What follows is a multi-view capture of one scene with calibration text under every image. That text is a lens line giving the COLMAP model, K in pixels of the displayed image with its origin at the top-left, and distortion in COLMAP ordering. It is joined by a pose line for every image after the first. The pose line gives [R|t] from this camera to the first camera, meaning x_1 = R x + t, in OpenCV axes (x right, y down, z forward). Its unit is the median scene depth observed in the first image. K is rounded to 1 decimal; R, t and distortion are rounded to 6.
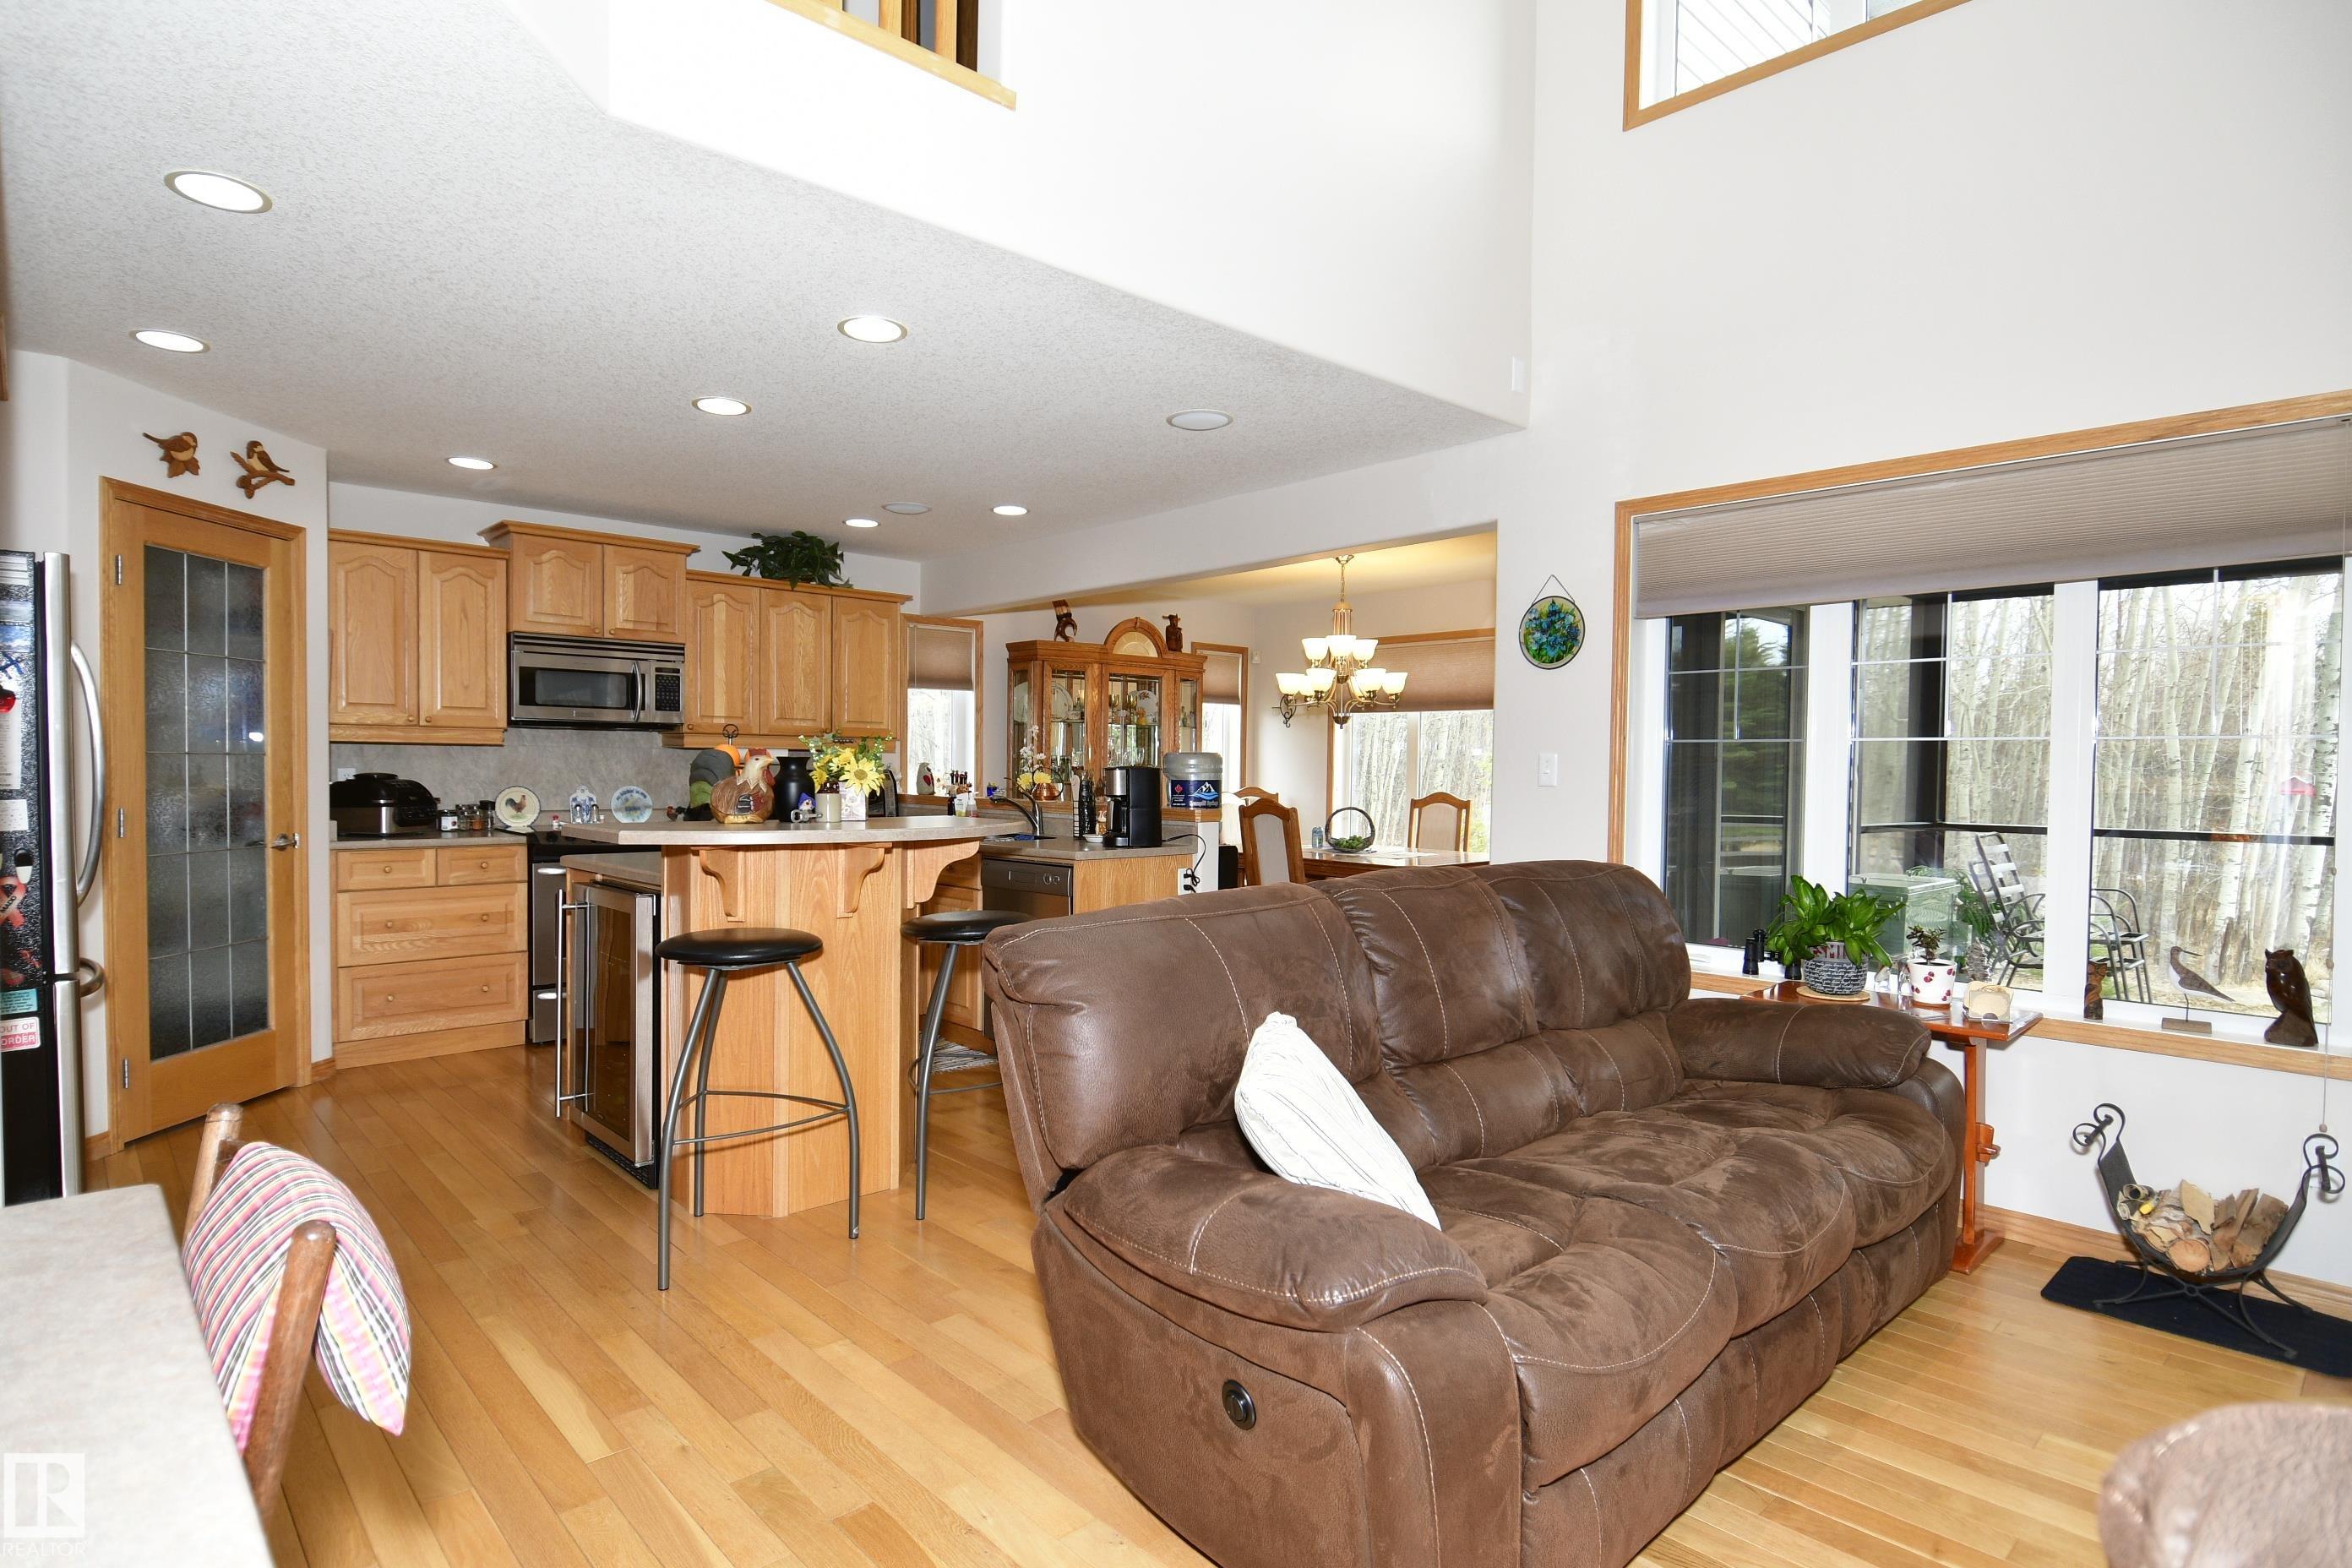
lens RADIAL K [[1222.7, 0, 1162.4], [0, 1222.7, 797.5], [0, 0, 1]] dist [0.027273, -0.038210]
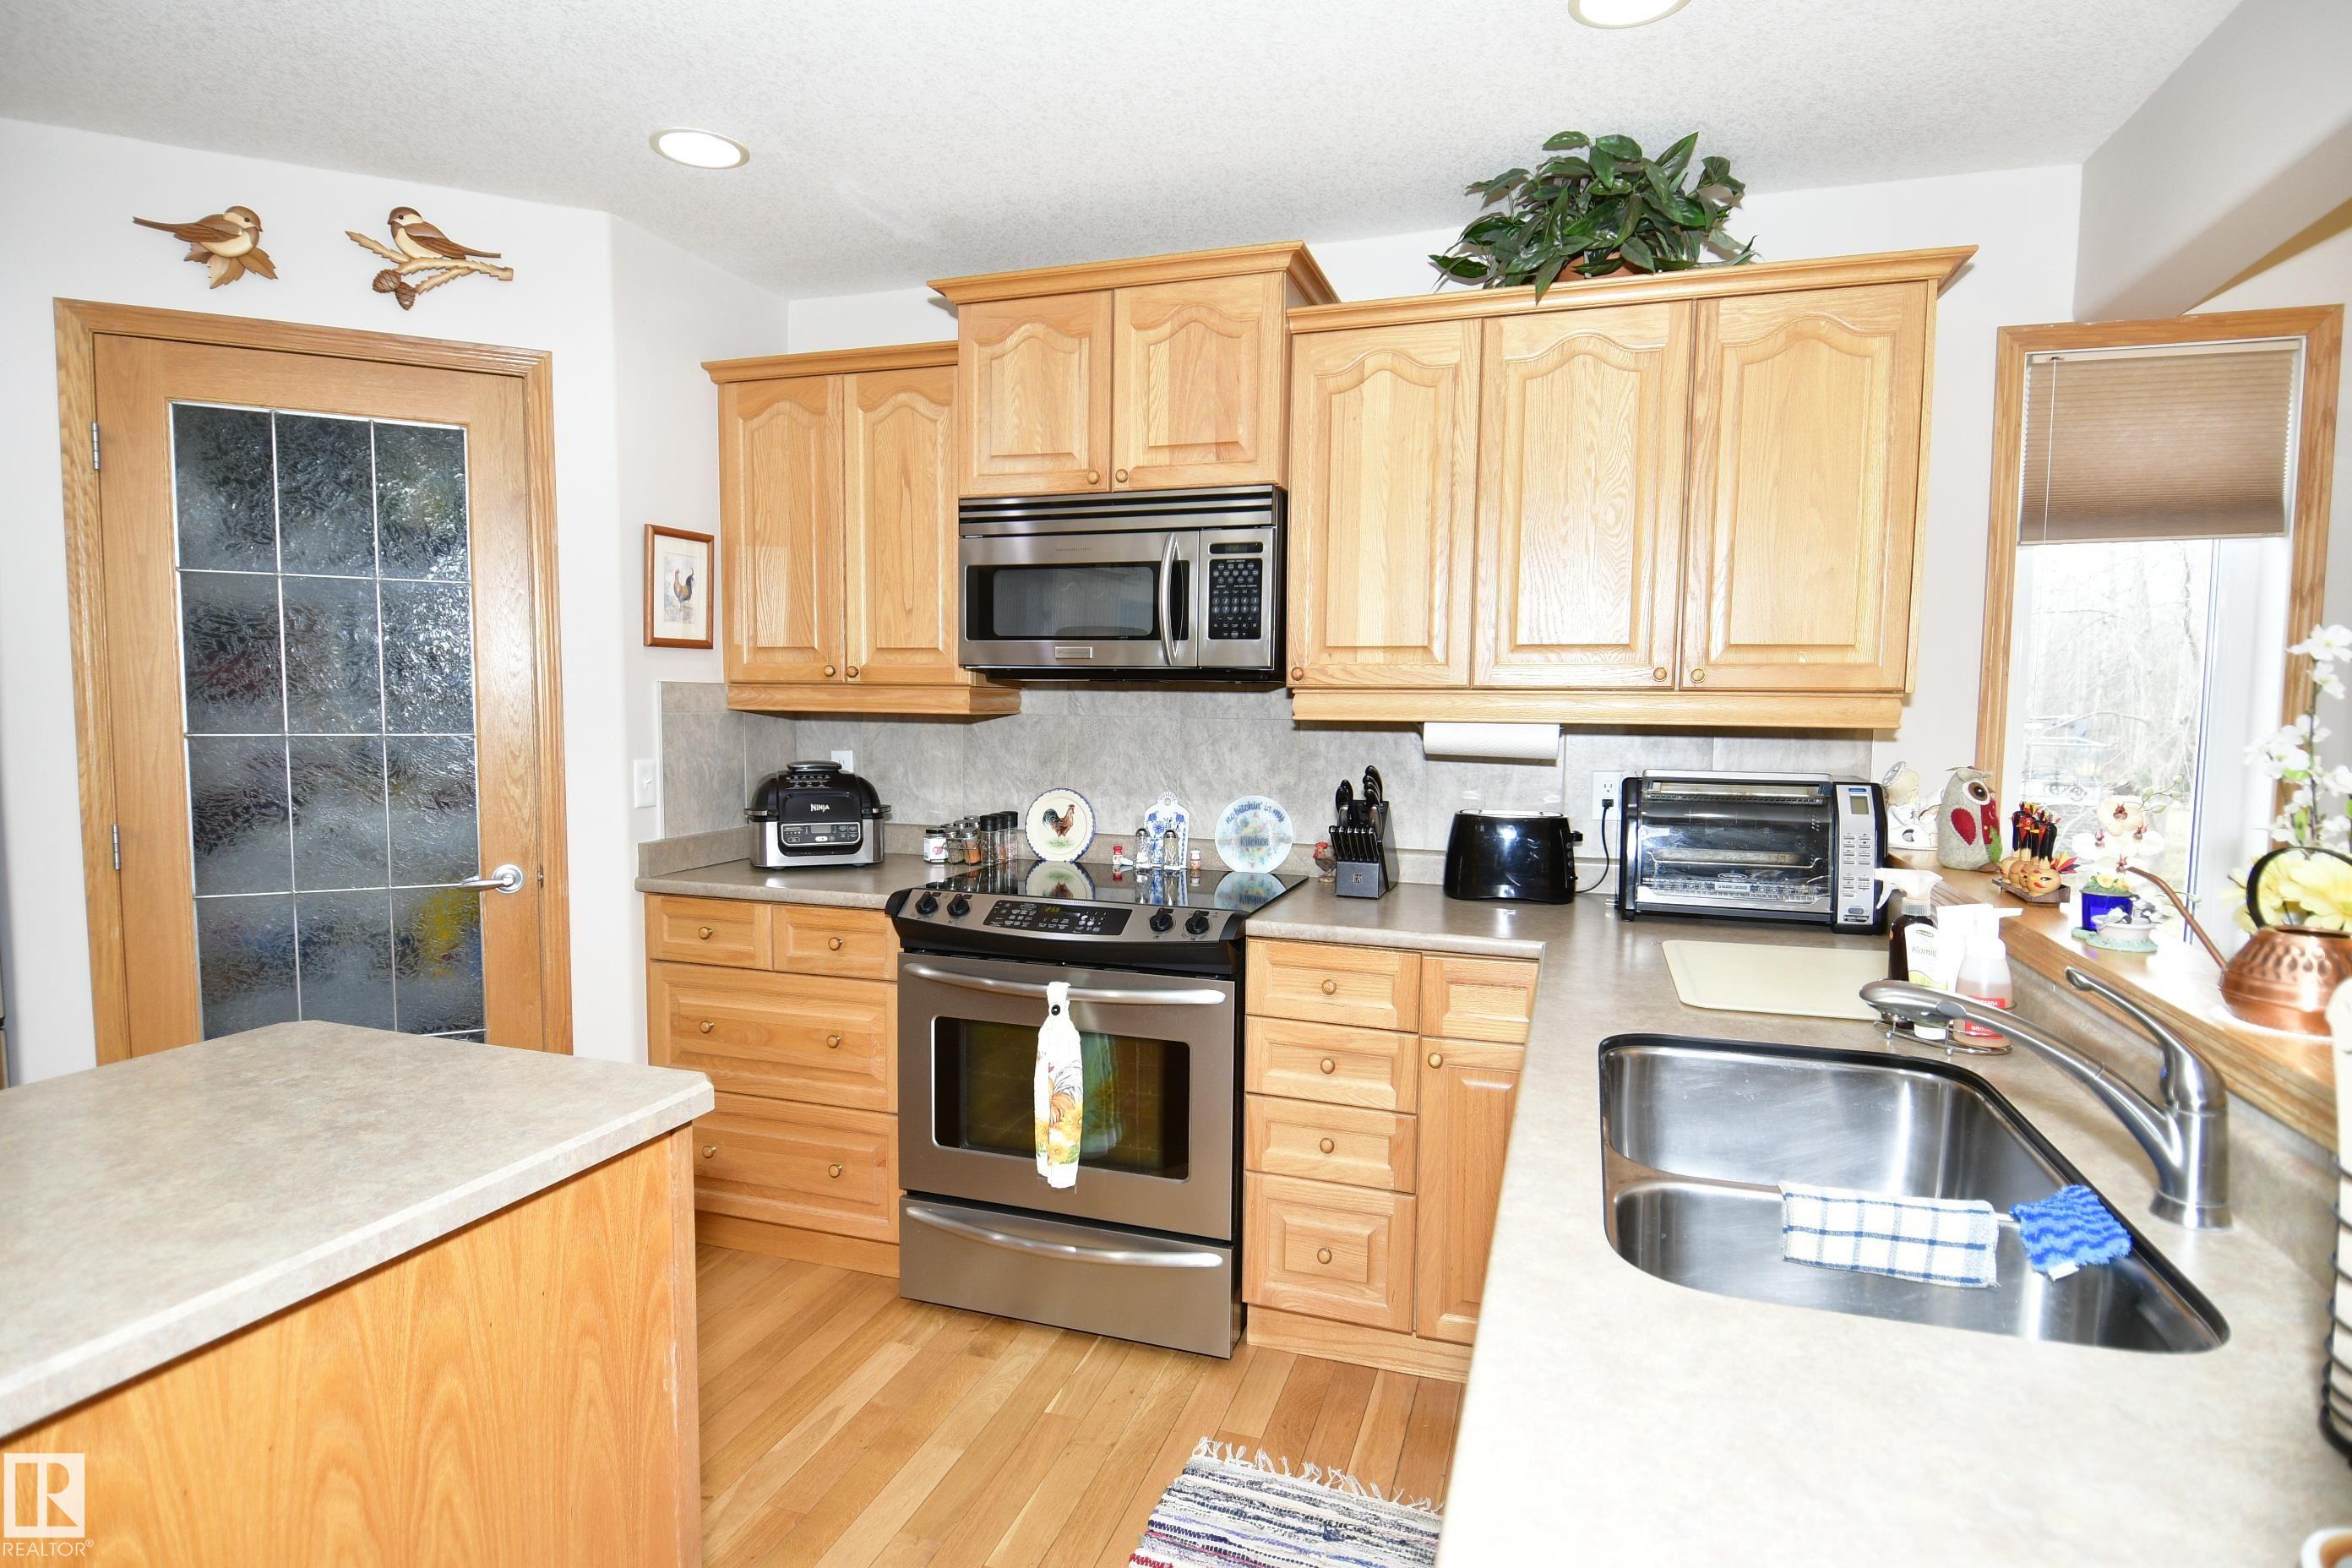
lens RADIAL K [[1222.7, 0, 1162.4], [0, 1222.7, 797.5], [0, 0, 1]] dist [0.027273, -0.038210]
pose [[0.480410, 0.066142, -0.874547, -0.020340], [-0.029801, 0.997808, 0.059094, -0.039544], [0.876538, -0.002326, 0.481327, 0.784280]]
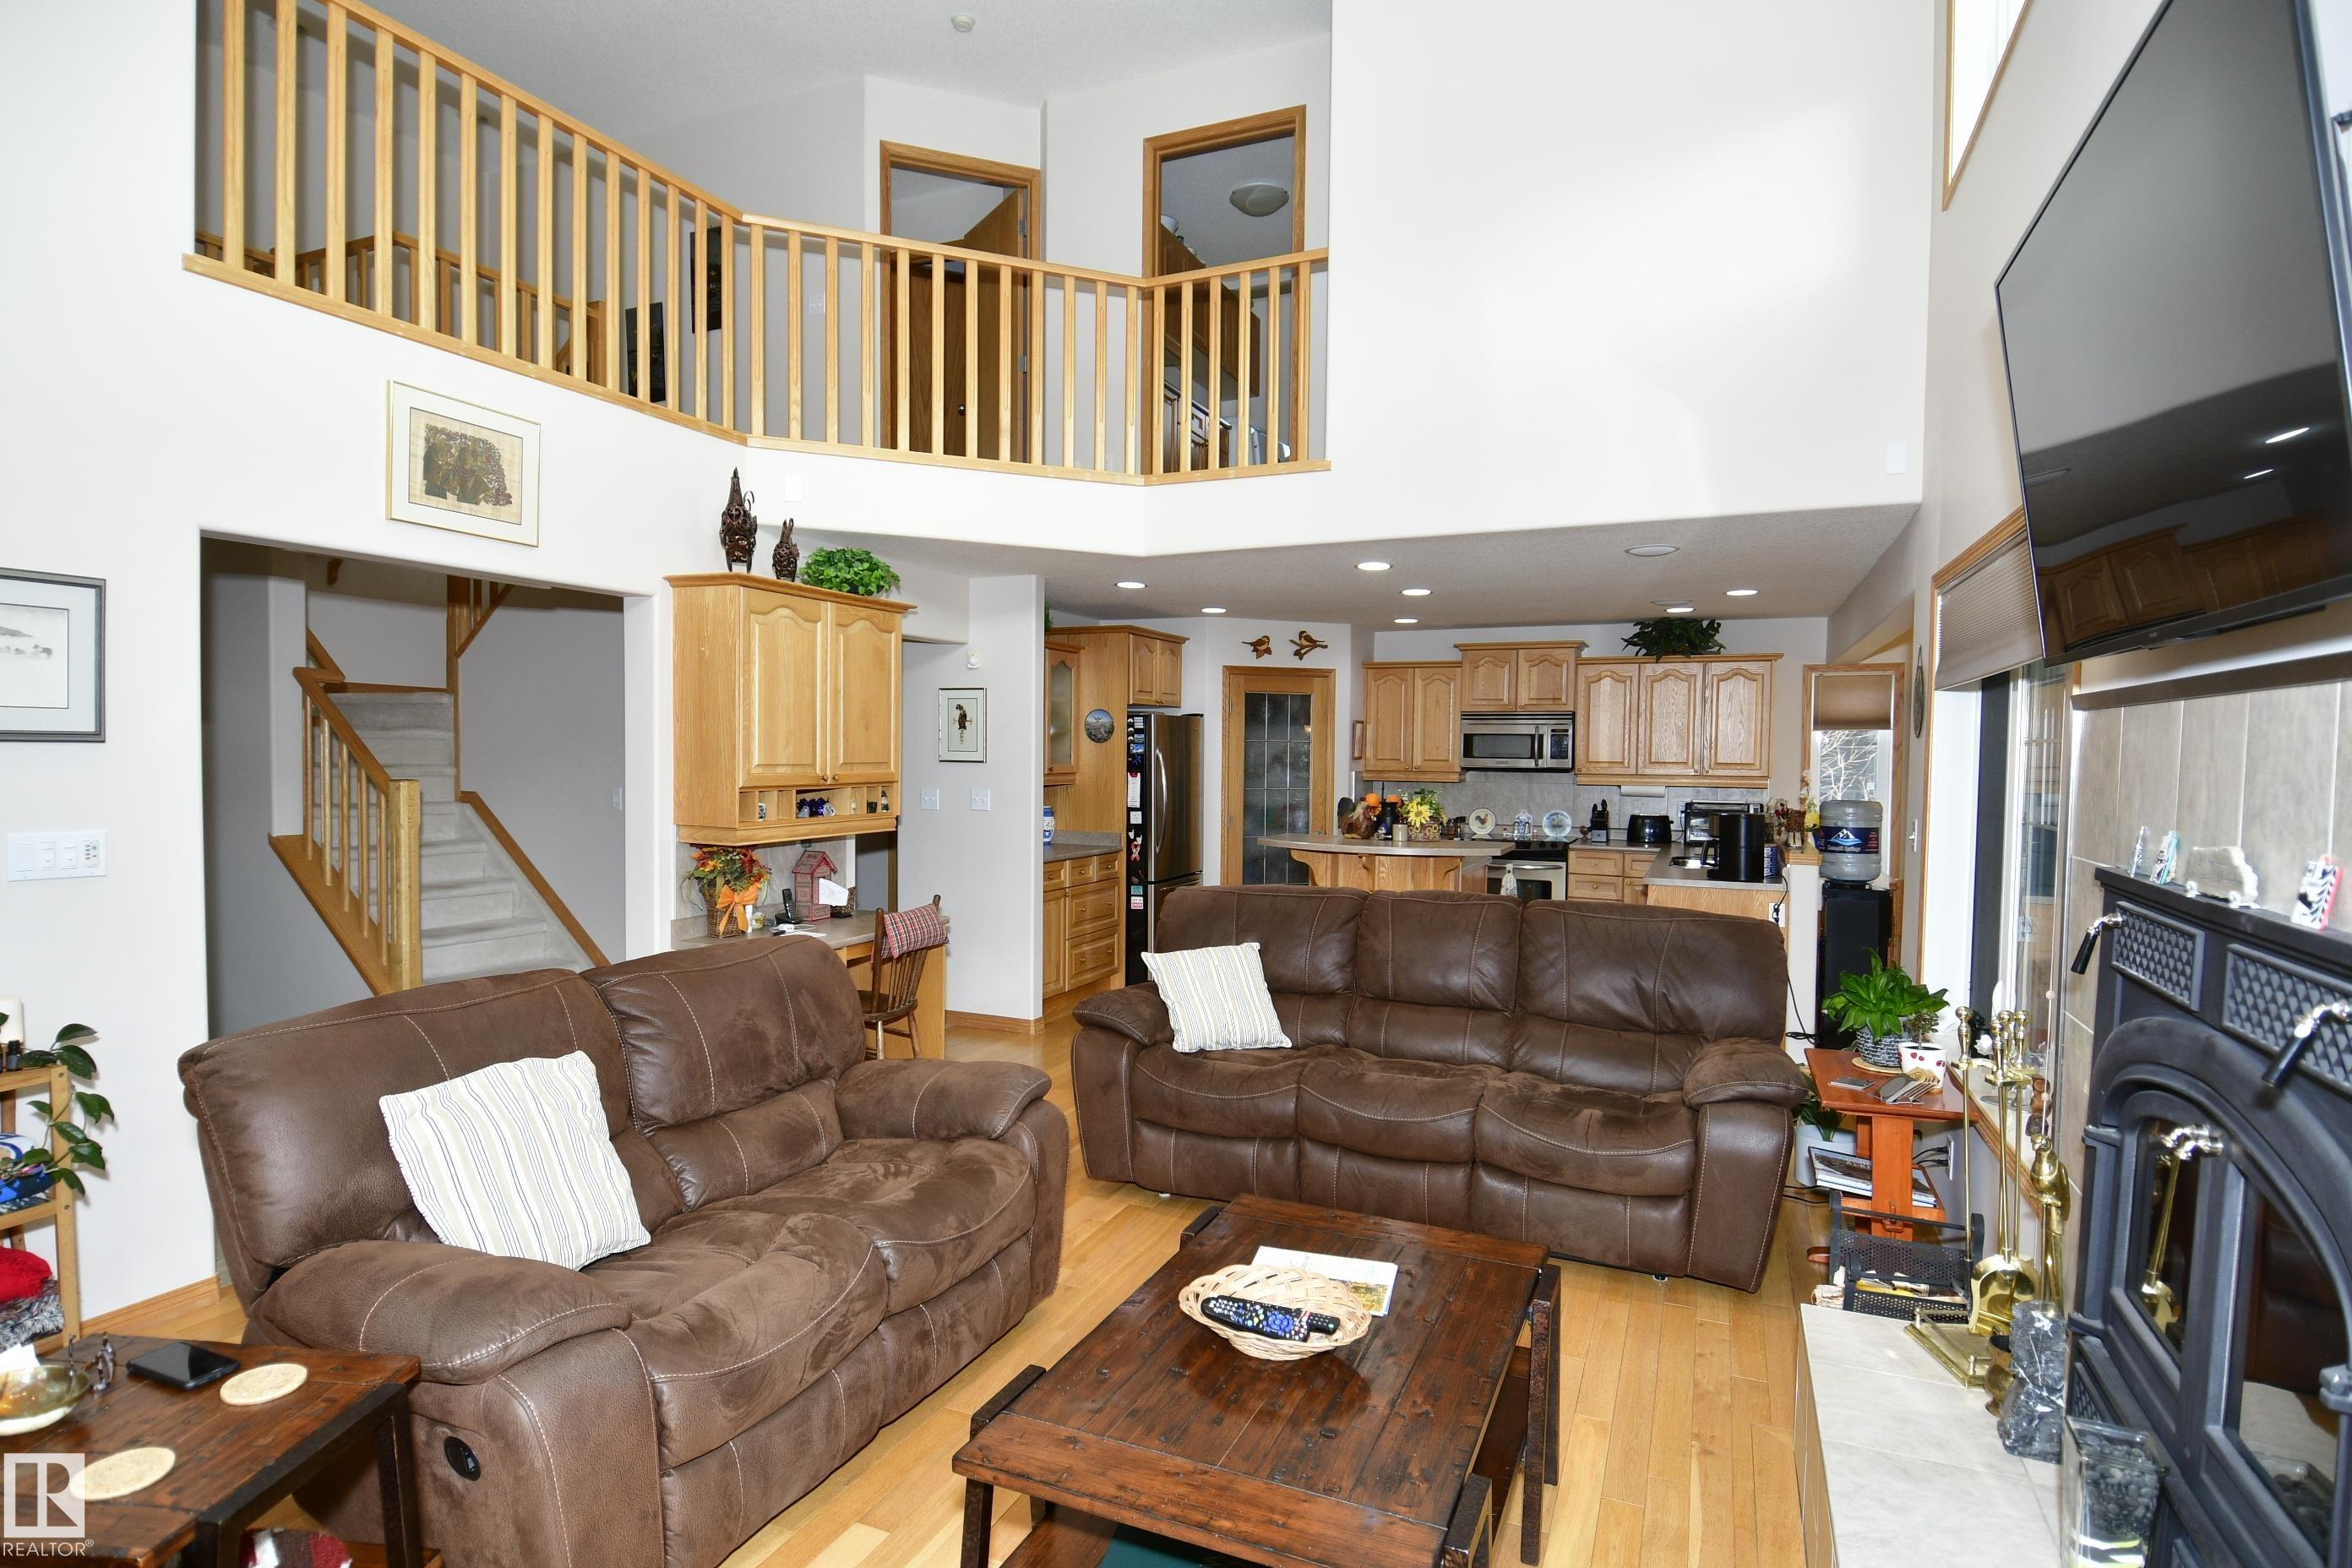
lens RADIAL K [[1222.7, 0, 1162.4], [0, 1222.7, 797.5], [0, 0, 1]] dist [0.027273, -0.038210]
pose [[0.398094, 0.028651, -0.916897, 0.745180], [-0.029627, 0.999392, 0.018366, -0.039537], [0.916866, 0.019854, 0.398701, 0.009033]]
